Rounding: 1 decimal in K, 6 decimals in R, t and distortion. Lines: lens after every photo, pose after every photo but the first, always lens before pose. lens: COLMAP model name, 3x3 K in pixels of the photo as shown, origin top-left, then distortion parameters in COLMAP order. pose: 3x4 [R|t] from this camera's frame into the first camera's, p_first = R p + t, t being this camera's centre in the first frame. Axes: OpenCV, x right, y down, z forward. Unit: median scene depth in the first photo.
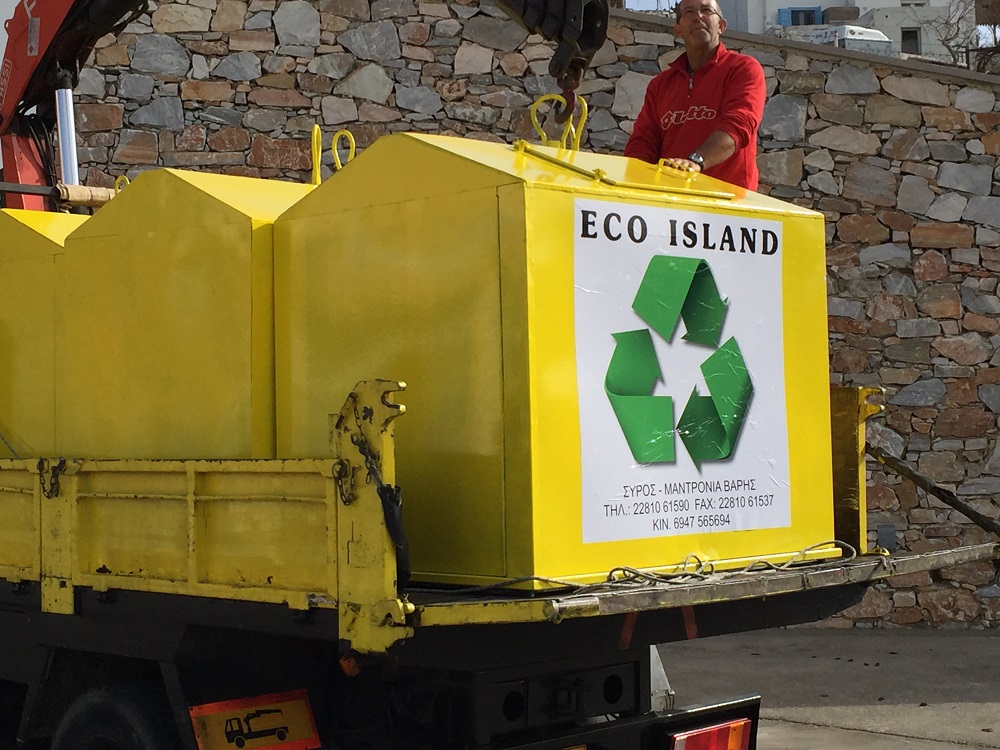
lens RADIAL K [[1793.3, 0, 500.0], [0, 1793.3, 375.0], [0, 0, 1]] dist [0.049892, 0.233589]
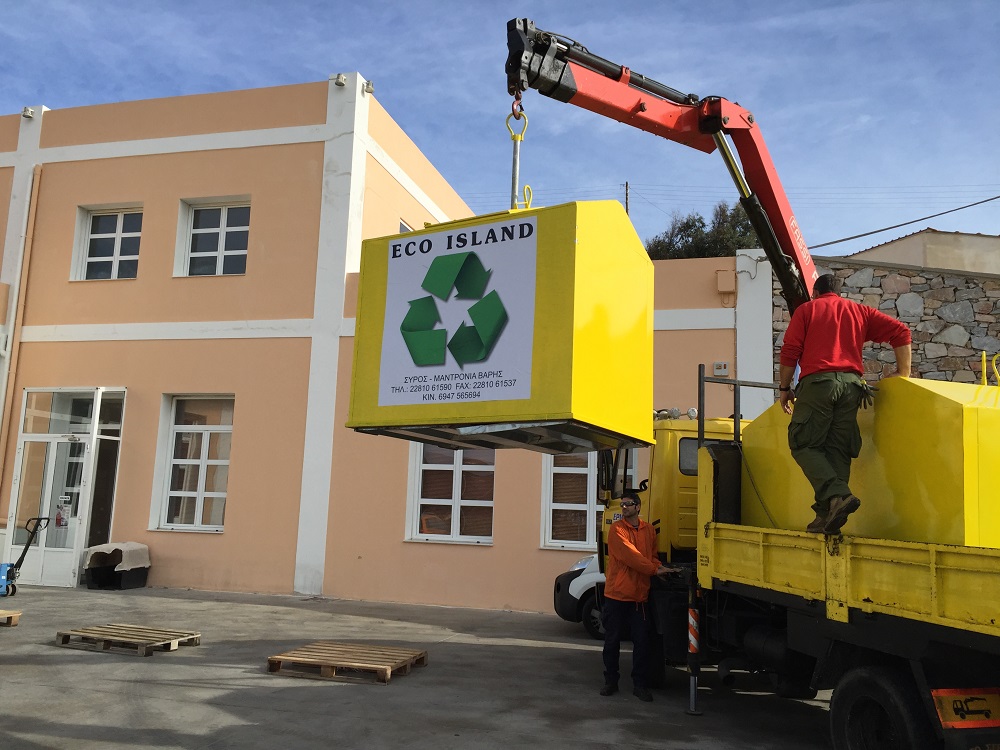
lens RADIAL K [[863.7, 0, 500.0], [0, 863.7, 375.0], [0, 0, 1]] dist [0.071711, -0.082925]
pose [[0.880765, -0.003143, -0.473543, -0.120253], [-0.056417, 0.992160, -0.111519, 0.003387], [0.470180, 0.124938, 0.873682, 0.036124]]
